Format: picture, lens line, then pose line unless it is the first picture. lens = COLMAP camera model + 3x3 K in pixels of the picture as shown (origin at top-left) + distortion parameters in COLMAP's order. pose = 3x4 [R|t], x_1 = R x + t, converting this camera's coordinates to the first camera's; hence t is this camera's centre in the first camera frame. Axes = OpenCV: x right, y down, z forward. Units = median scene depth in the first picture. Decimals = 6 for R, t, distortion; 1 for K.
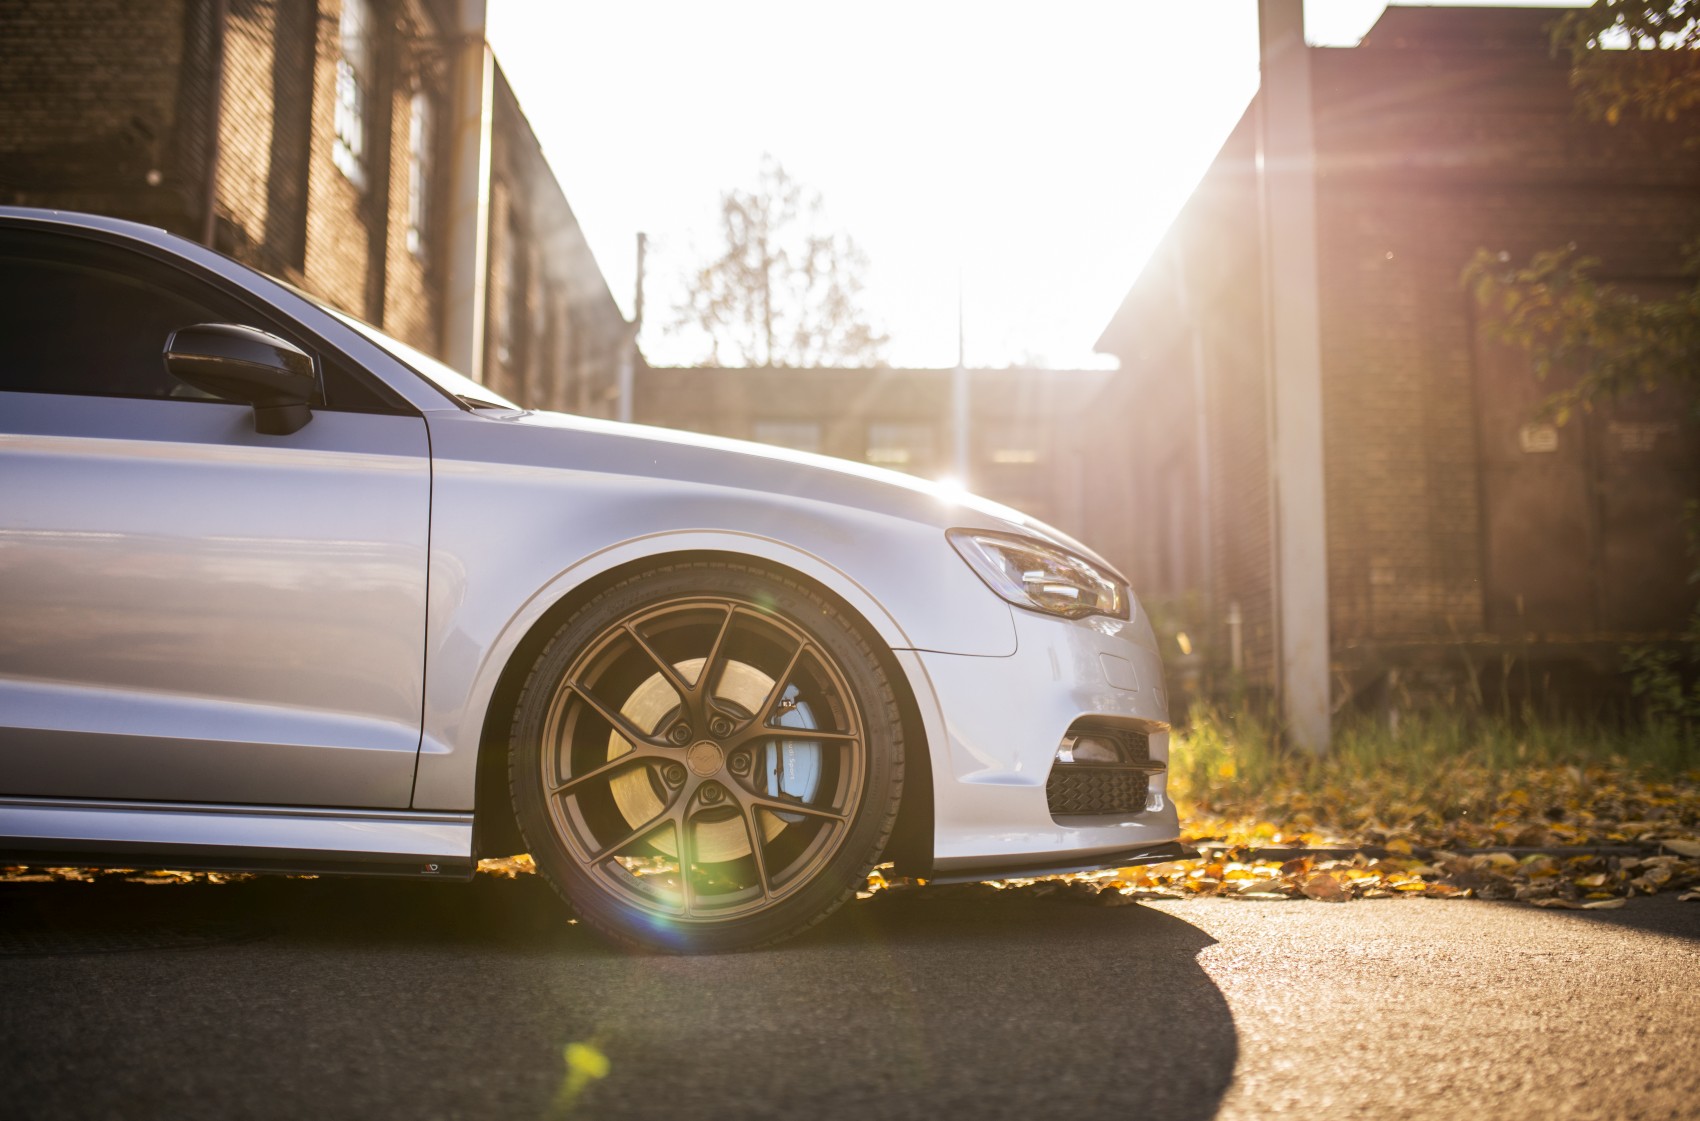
lens RADIAL K [[1652.2, 0, 816.9], [0, 1652.2, 568.5], [0, 0, 1]] dist [-0.024194, 0.000000]
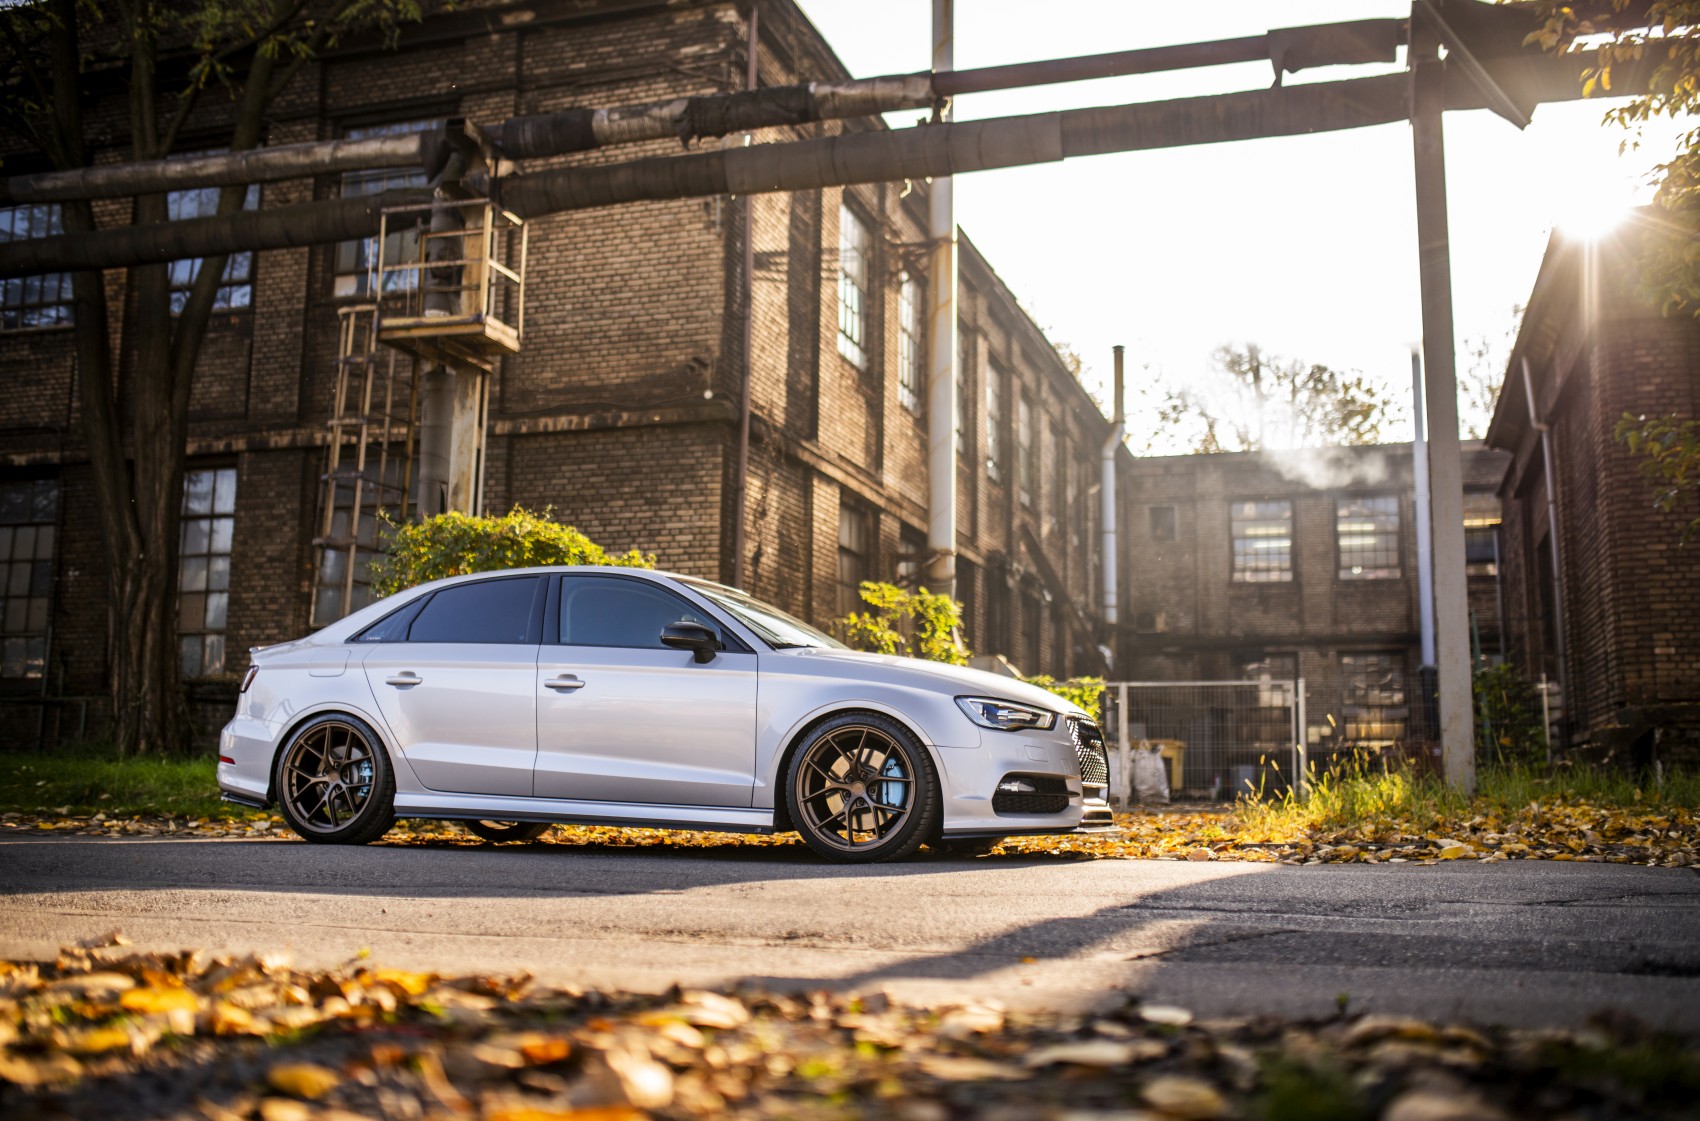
lens RADIAL K [[1556.6, 0, 832.5], [0, 1556.6, 562.3], [0, 0, 1]] dist [-0.048541, 0.000000]
pose [[0.946282, -0.039862, -0.320875, 0.187854], [0.026889, 0.998636, -0.044763, -0.035321], [0.322221, 0.033731, 0.946063, -0.359490]]
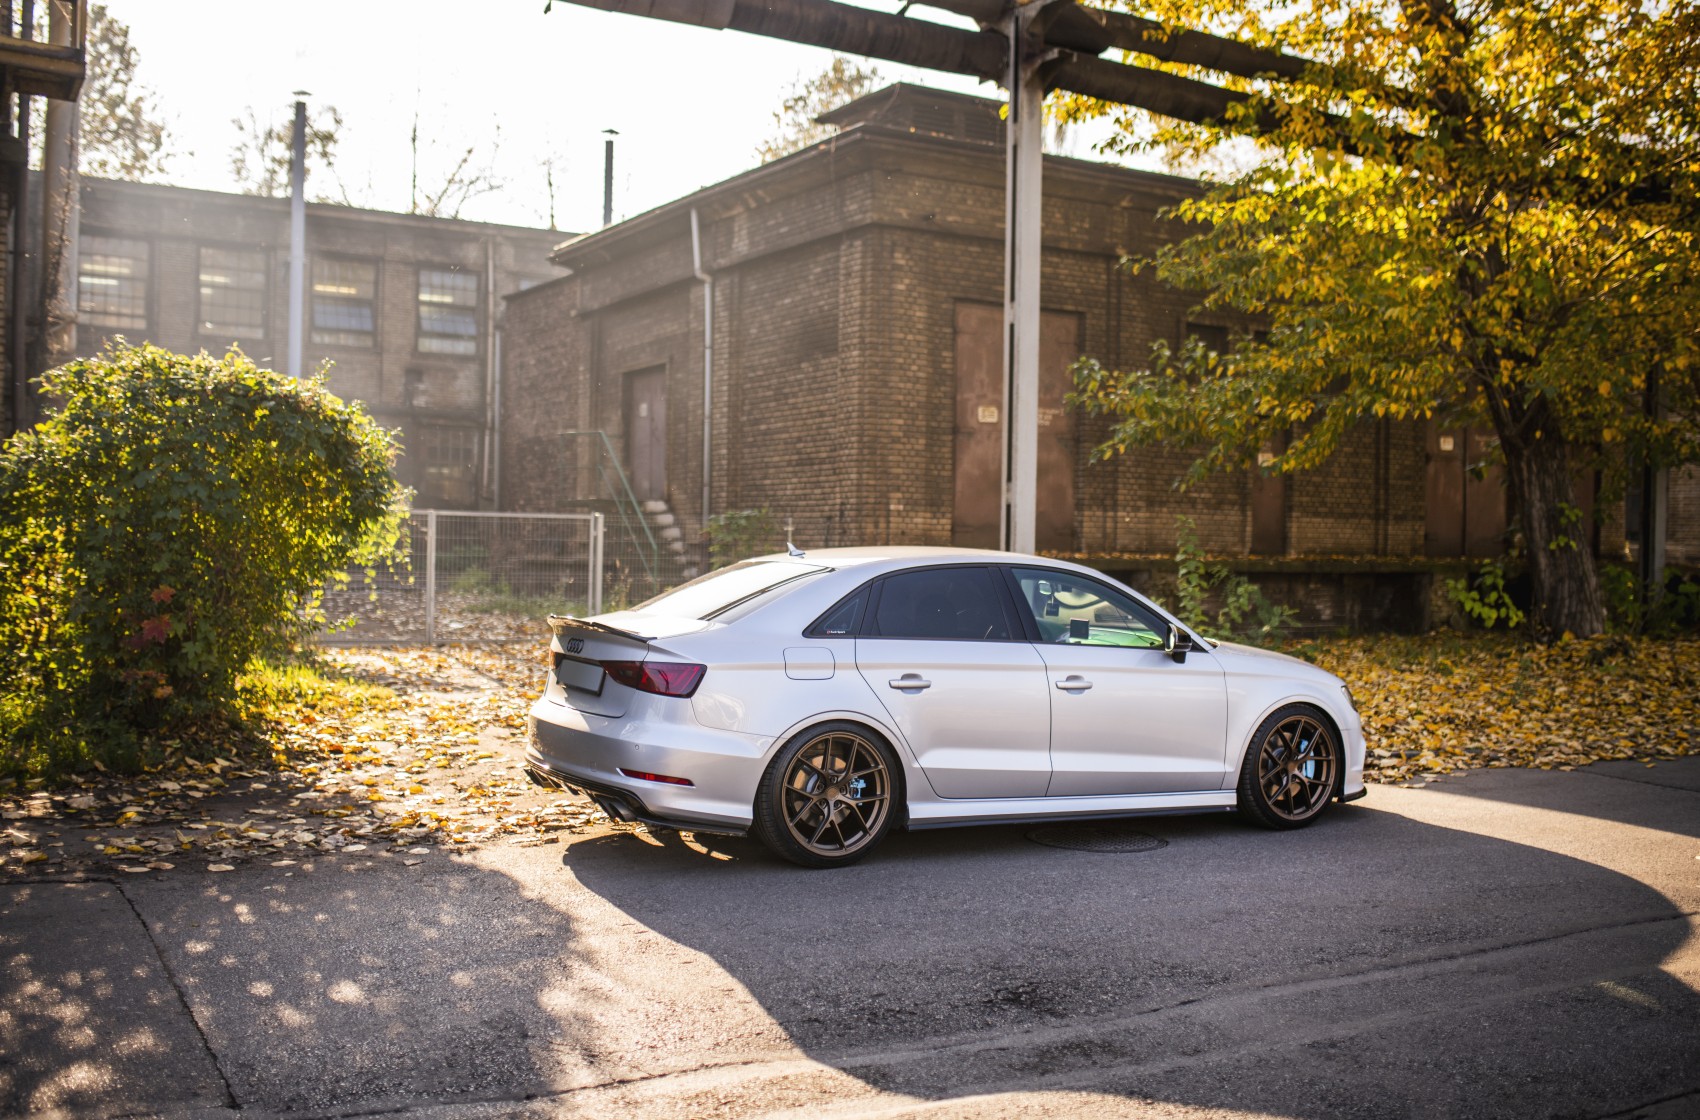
lens RADIAL K [[1652.2, 0, 757.7], [0, 1652.2, 519.8], [0, 0, 1]] dist [-0.024194, 0.000000]
pose [[0.878326, 0.018613, 0.477701, -0.667234], [-0.069927, 0.993496, 0.089861, -0.152111], [-0.472921, -0.112331, 0.873915, -0.321442]]
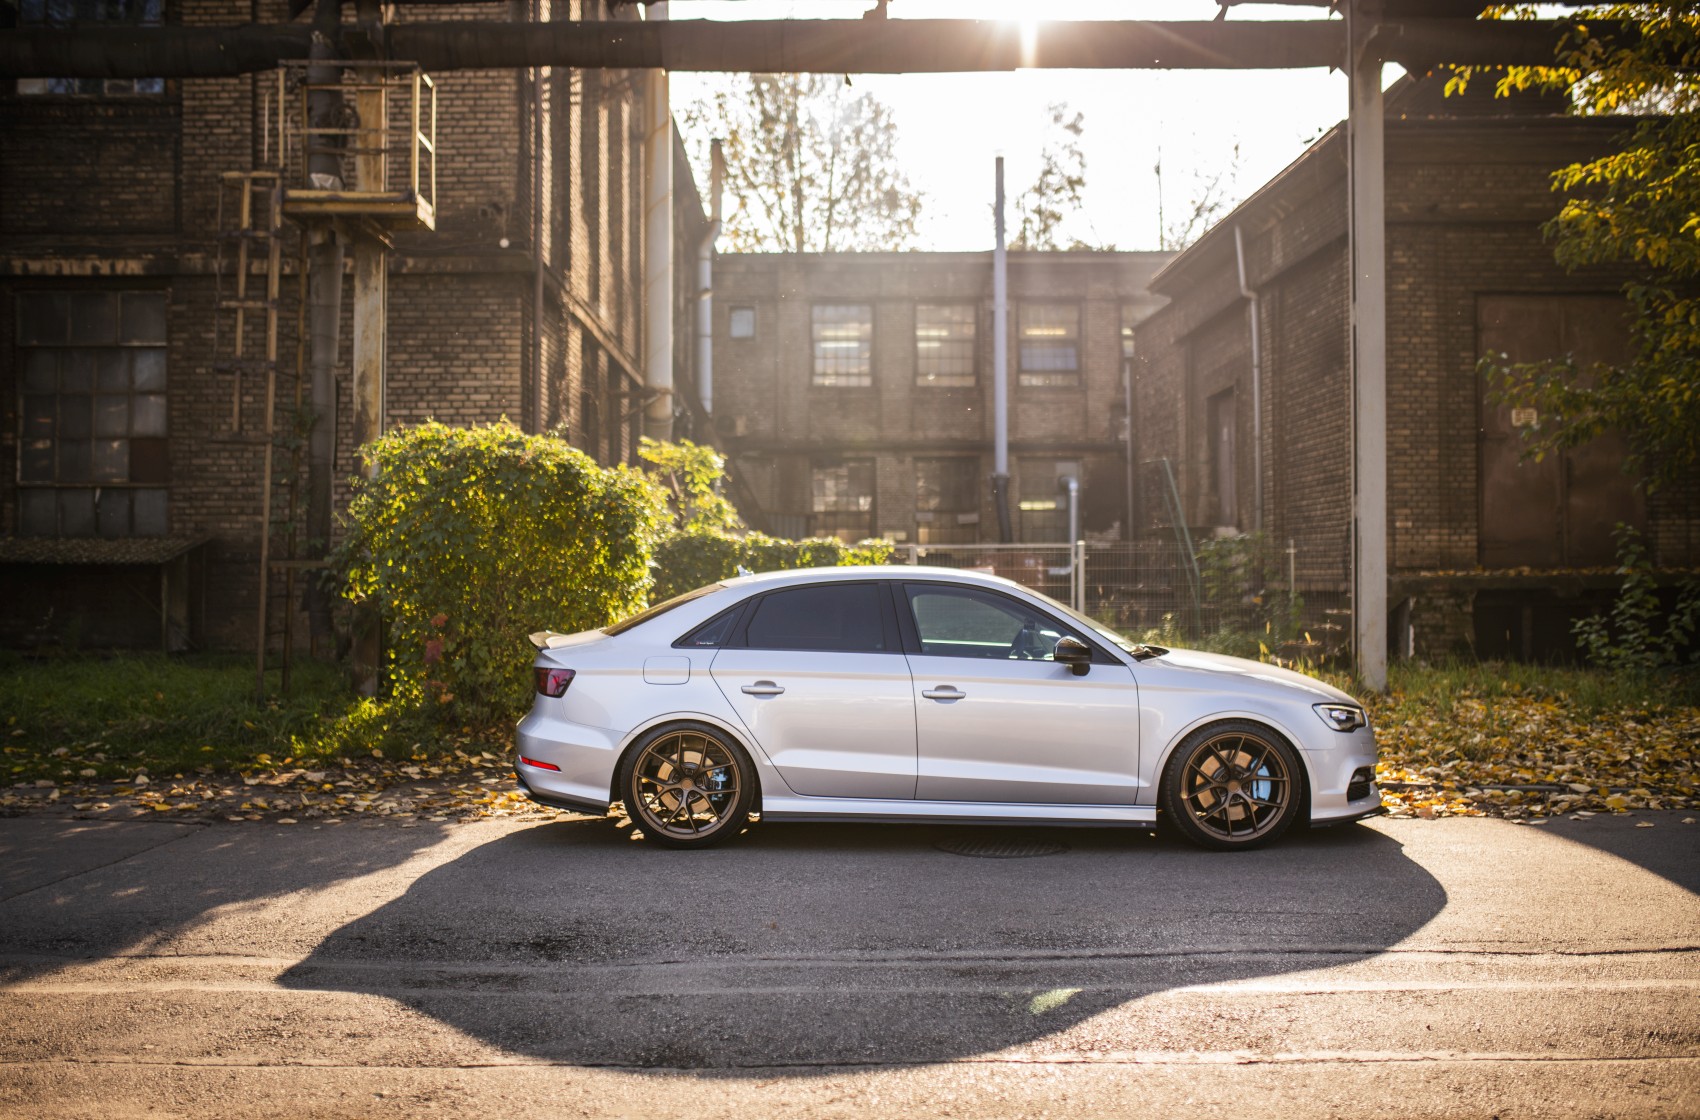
lens RADIAL K [[1652.2, 0, 755.6], [0, 1652.2, 572.6], [0, 0, 1]] dist [-0.024194, 0.000000]
pose [[0.999738, -0.010319, -0.020410, -0.237571], [0.012627, 0.993125, 0.116372, -0.171361], [0.019068, -0.116599, 0.992996, -0.526822]]
